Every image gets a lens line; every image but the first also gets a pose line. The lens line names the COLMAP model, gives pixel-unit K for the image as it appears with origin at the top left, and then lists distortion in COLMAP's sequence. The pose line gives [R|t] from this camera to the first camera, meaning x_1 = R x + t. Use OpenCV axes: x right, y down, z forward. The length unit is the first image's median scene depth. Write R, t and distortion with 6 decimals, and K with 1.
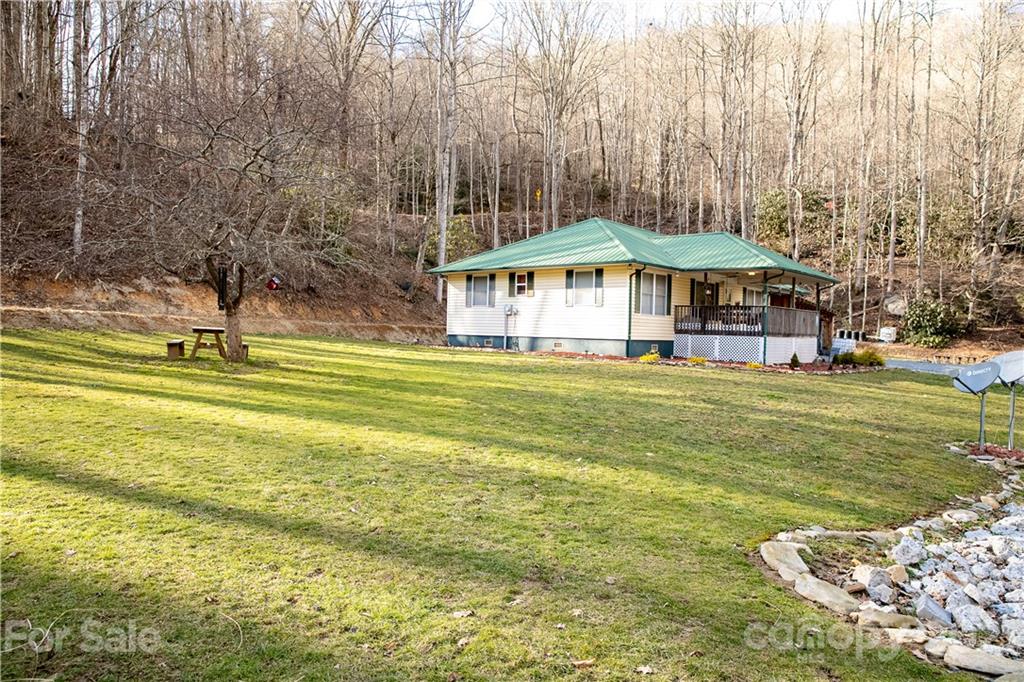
lens RADIAL K [[704.5, 0, 509.1], [0, 704.5, 347.1], [0, 0, 1]] dist [-0.107693, 0.090906]
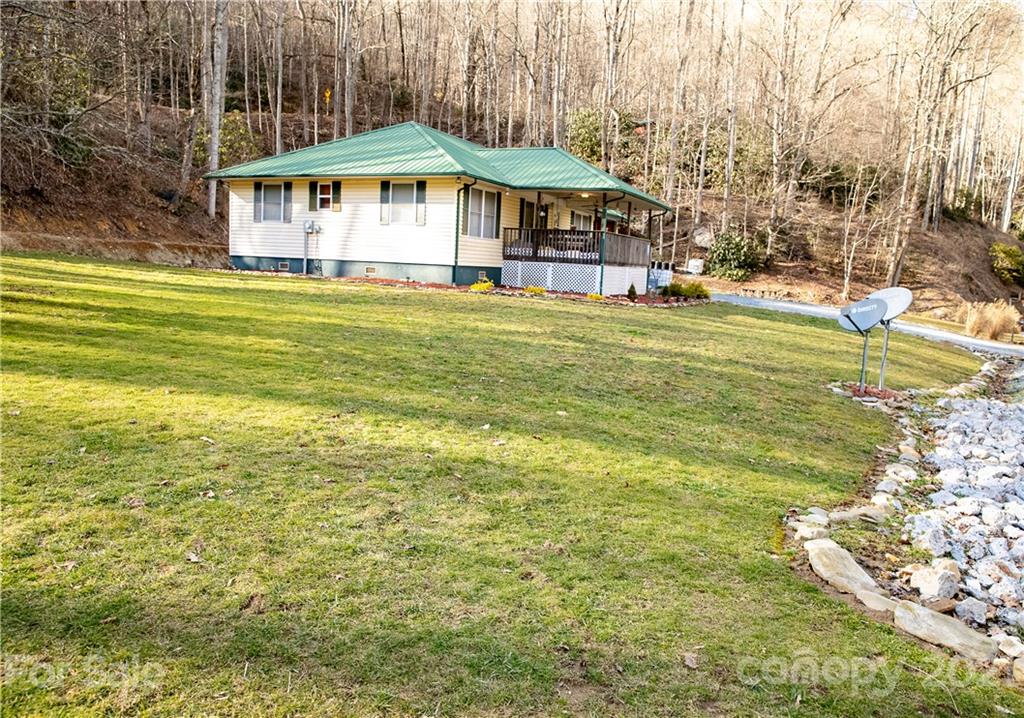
lens RADIAL K [[752.0, 0, 537.1], [0, 752.0, 367.2], [0, 0, 1]] dist [-0.106233, 0.092418]
pose [[0.948032, -0.019824, 0.317558, -0.029260], [-0.019643, 0.992507, 0.120600, 0.000646], [-0.317569, -0.120570, 0.940539, 0.074529]]
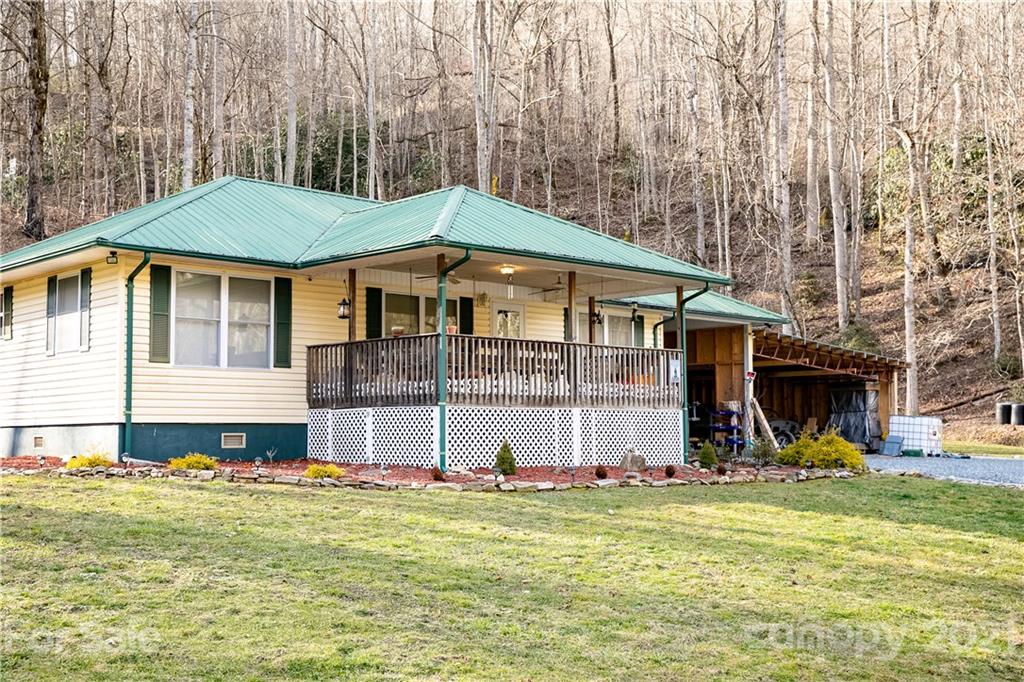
lens RADIAL K [[1186.6, 0, 512.0], [0, 1186.6, 341.0], [0, 0, 1]] dist [0.018886, 0.014346]
pose [[0.995502, -0.037764, -0.086891, 0.450851], [0.028513, 0.994027, -0.105342, 0.022897], [0.090350, 0.102391, 0.990633, 0.258573]]
